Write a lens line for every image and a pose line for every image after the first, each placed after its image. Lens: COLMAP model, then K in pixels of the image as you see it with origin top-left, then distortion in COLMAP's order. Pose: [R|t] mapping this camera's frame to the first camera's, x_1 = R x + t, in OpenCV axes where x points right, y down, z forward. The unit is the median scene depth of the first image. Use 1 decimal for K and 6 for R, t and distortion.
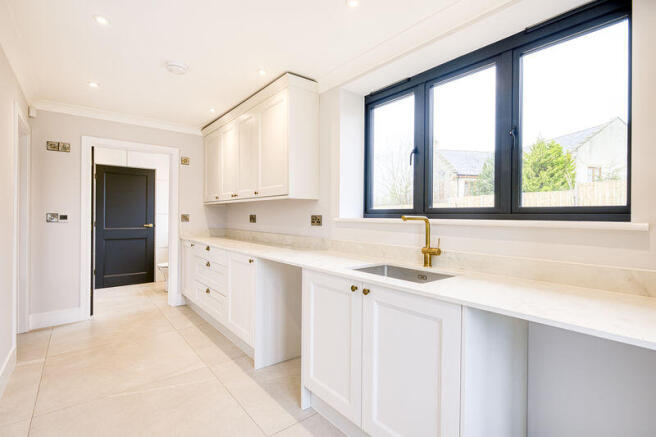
lens RADIAL K [[311.1, 0, 330.6], [0, 311.1, 220.5], [0, 0, 1]] dist [0.000694, 0.000108]
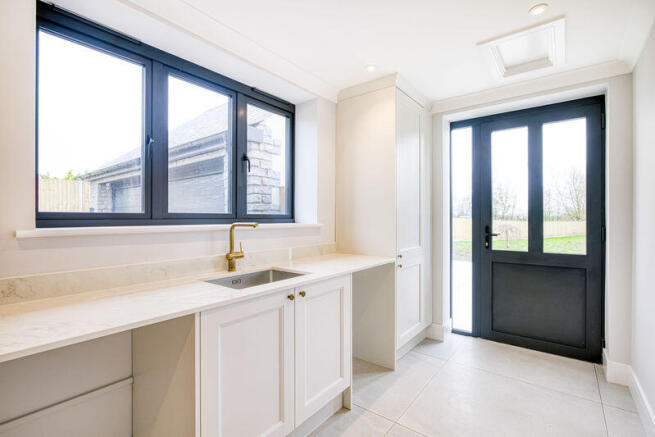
lens RADIAL K [[310.6, 0, 328.9], [0, 310.6, 215.2], [0, 0, 1]] dist [0.000694, 0.000108]
pose [[-0.224738, 0.009290, 0.974375, -0.731697], [0.024992, 0.999681, -0.003767, -0.023748], [-0.974099, 0.023505, -0.224898, 0.905501]]
